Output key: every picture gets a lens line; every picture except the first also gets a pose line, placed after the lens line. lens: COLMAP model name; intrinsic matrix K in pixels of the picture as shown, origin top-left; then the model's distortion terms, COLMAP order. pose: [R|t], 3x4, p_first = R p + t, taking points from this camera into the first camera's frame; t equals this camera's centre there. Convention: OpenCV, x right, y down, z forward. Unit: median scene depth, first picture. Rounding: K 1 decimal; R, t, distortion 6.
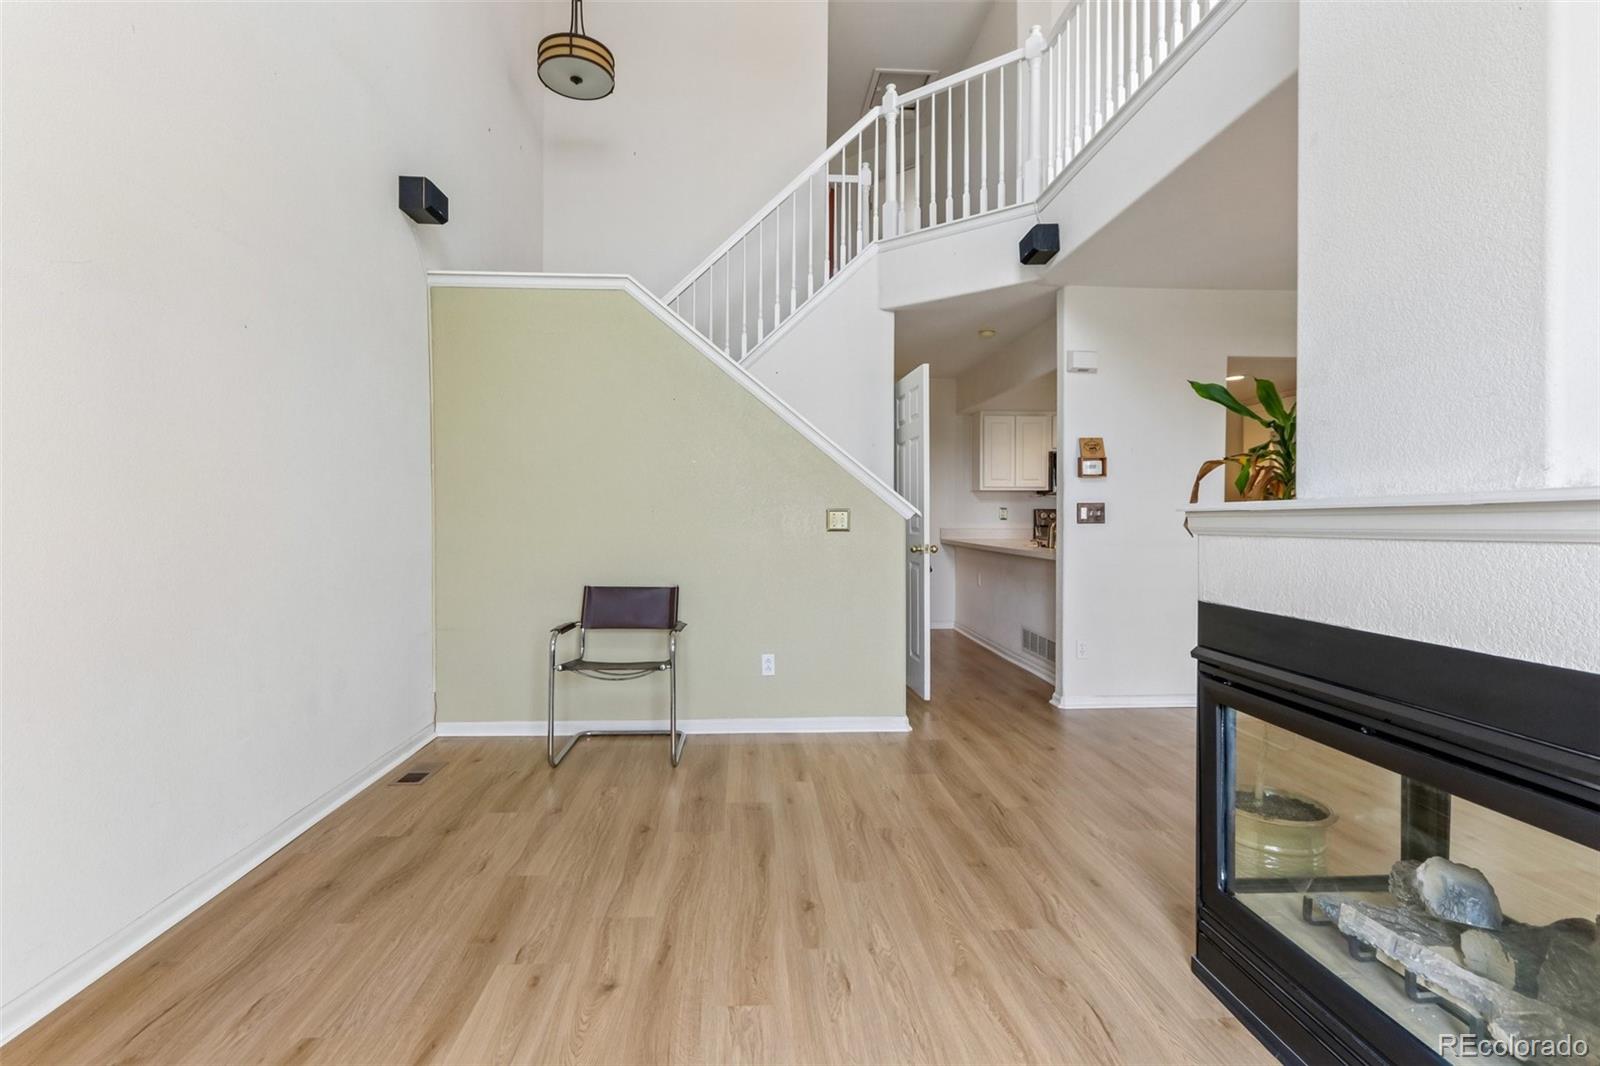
lens RADIAL K [[746.0, 0, 778.4], [0, 746.0, 518.6], [0, 0, 1]] dist [0.005701, 0.001948]
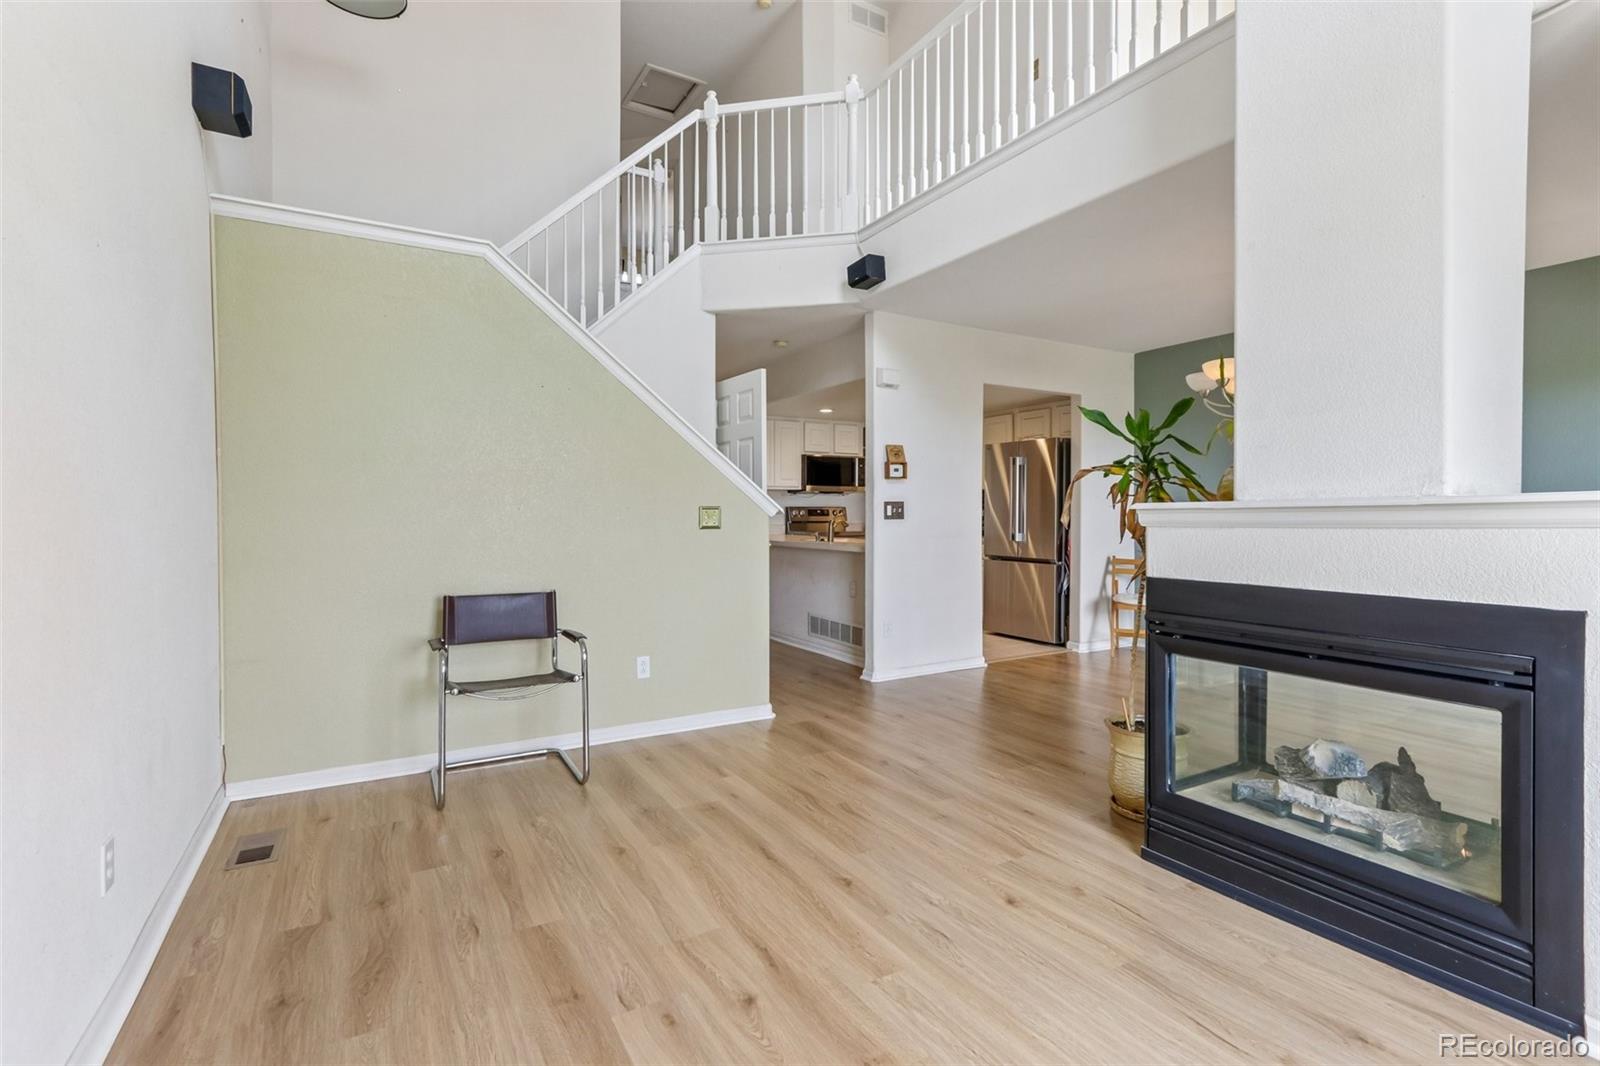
lens RADIAL K [[746.0, 0, 783.0], [0, 746.0, 517.9], [0, 0, 1]] dist [0.005701, 0.001948]
pose [[0.892989, -0.005741, 0.450042, -0.395523], [0.004607, 0.999983, 0.003616, -0.001043], [-0.450055, -0.001156, 0.893000, 0.074434]]
